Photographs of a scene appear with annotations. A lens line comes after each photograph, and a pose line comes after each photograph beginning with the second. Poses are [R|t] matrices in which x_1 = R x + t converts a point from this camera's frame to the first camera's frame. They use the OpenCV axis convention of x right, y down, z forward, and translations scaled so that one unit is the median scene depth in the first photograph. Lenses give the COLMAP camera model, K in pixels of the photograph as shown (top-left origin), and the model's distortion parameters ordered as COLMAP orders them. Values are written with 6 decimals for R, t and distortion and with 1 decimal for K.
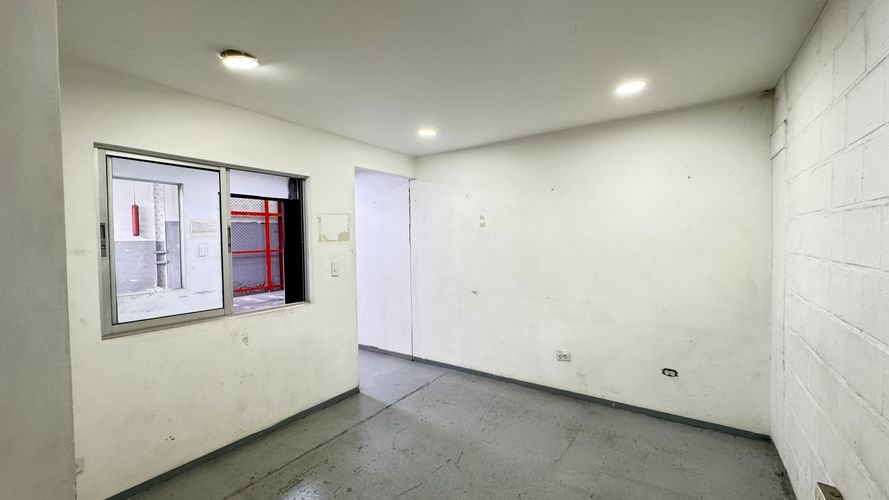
lens RADIAL K [[353.4, 0, 444.5], [0, 353.4, 250.0], [0, 0, 1]] dist [-0.003261, 0.000382]
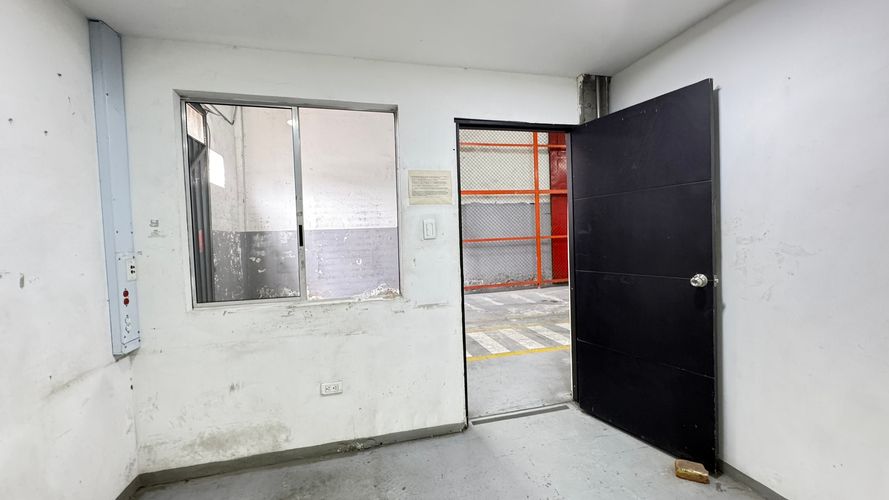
lens RADIAL K [[353.4, 0, 444.5], [0, 353.4, 250.0], [0, 0, 1]] dist [-0.003261, 0.000382]
pose [[0.752773, 0.016691, -0.658068, -0.166804], [0.002879, 0.999585, 0.028646, 0.010106], [0.658274, -0.023458, 0.752413, 0.325466]]
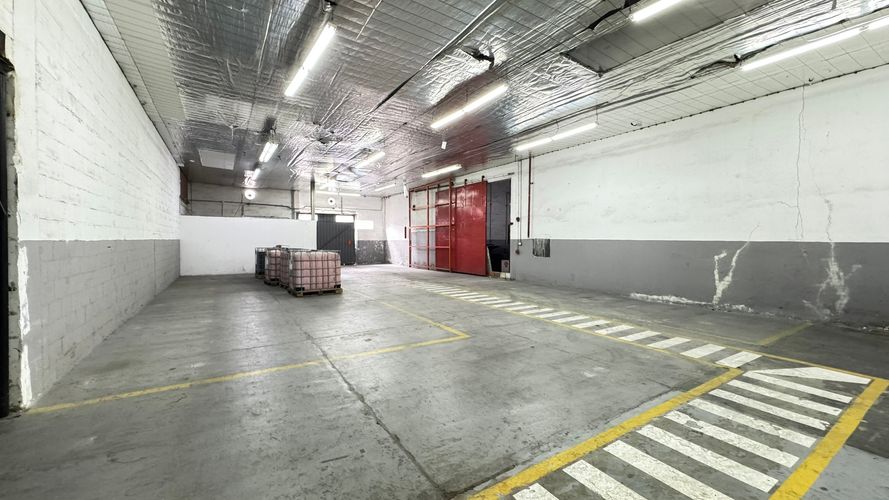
lens RADIAL K [[353.4, 0, 444.5], [0, 353.4, 250.0], [0, 0, 1]] dist [-0.003261, 0.000382]
pose [[-0.392407, 0.038426, -0.918989, 1.430589], [-0.025025, 0.998311, 0.052428, -0.099236], [0.919451, 0.043571, -0.390782, 2.293836]]
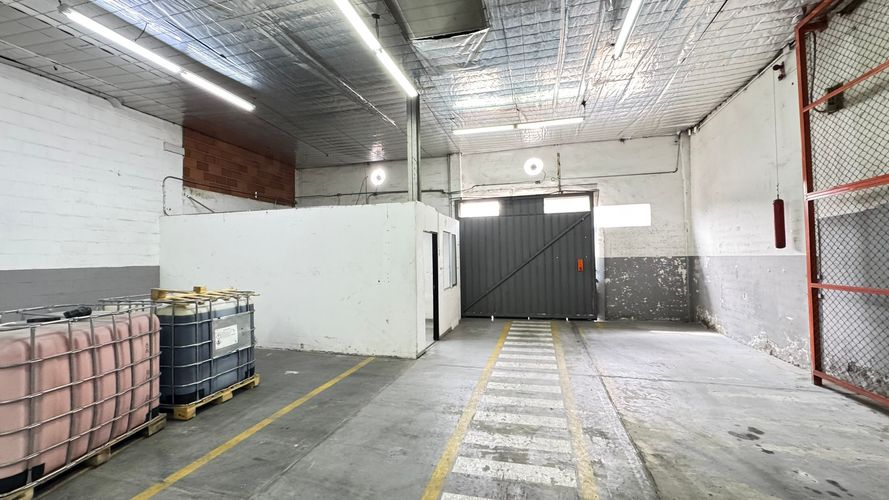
lens RADIAL K [[353.4, 0, 444.5], [0, 353.4, 250.0], [0, 0, 1]] dist [-0.003261, 0.000382]
pose [[-0.941844, 0.026351, -0.335016, -0.091286], [0.023747, 0.999648, 0.011869, -0.058148], [0.335211, 0.003223, -0.942138, 1.391751]]
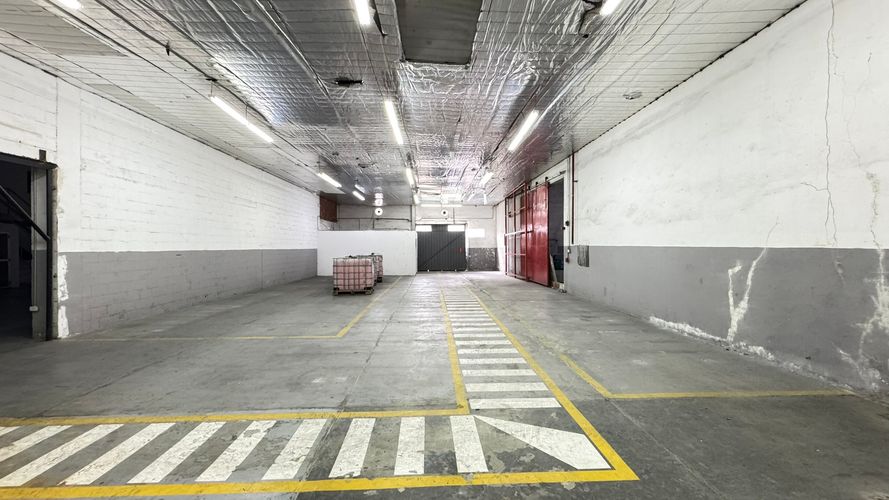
lens RADIAL K [[353.4, 0, 444.5], [0, 353.4, 250.0], [0, 0, 1]] dist [-0.003261, 0.000382]
pose [[-0.800051, 0.023505, -0.599471, 1.051492], [-0.000541, 0.999203, 0.039901, -0.112995], [0.599931, 0.032247, -0.799402, 2.814327]]
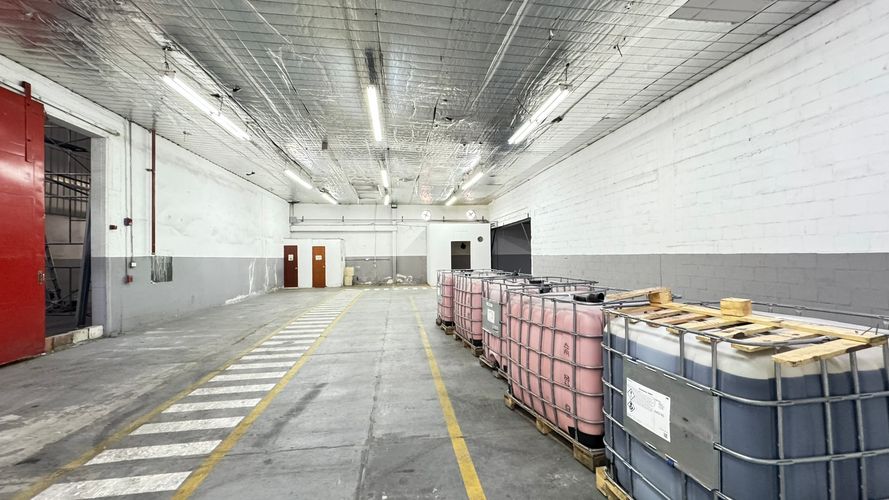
lens RADIAL K [[353.4, 0, 444.5], [0, 353.4, 250.0], [0, 0, 1]] dist [-0.003261, 0.000382]
pose [[0.740211, 0.017975, 0.672134, -0.222245], [0.018585, 0.998714, -0.047176, -0.031234], [-0.672118, 0.047411, 0.738925, 0.723741]]
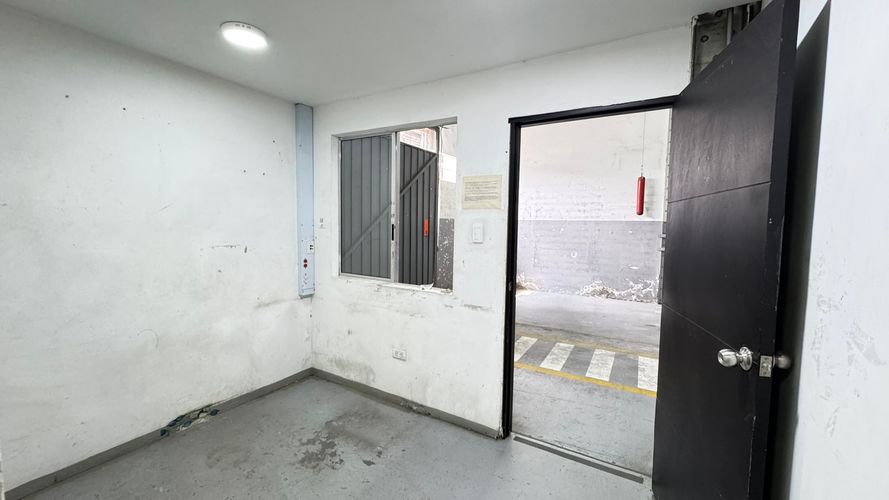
lens RADIAL K [[353.4, 0, 444.5], [0, 353.4, 250.0], [0, 0, 1]] dist [-0.003261, 0.000382]
pose [[0.064785, 0.090634, -0.993775, -0.071777], [-0.045835, 0.995086, 0.087766, -0.009609], [0.996846, 0.039864, 0.068620, 0.488035]]
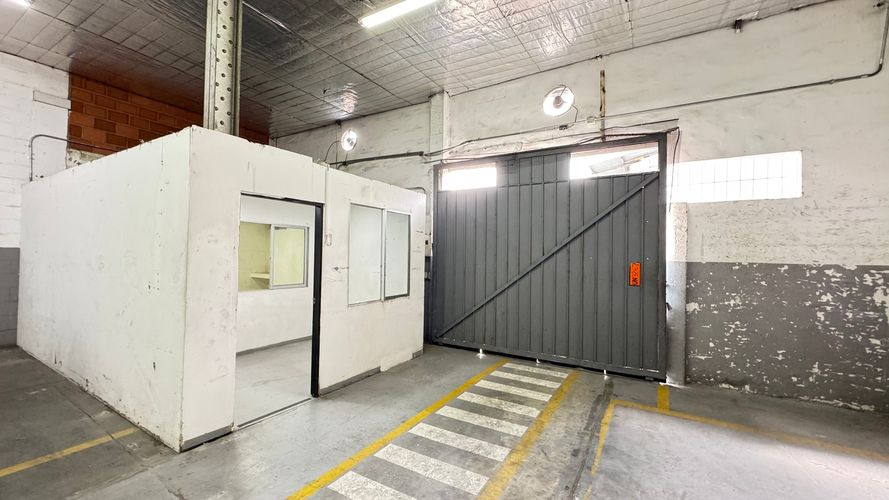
lens RADIAL K [[353.4, 0, 444.5], [0, 353.4, 250.0], [0, 0, 1]] dist [-0.003261, 0.000382]
pose [[-0.997928, -0.003601, -0.064247, -0.502927], [-0.004624, 0.999865, 0.015775, -0.035837], [0.064182, 0.016040, -0.997809, 1.060502]]
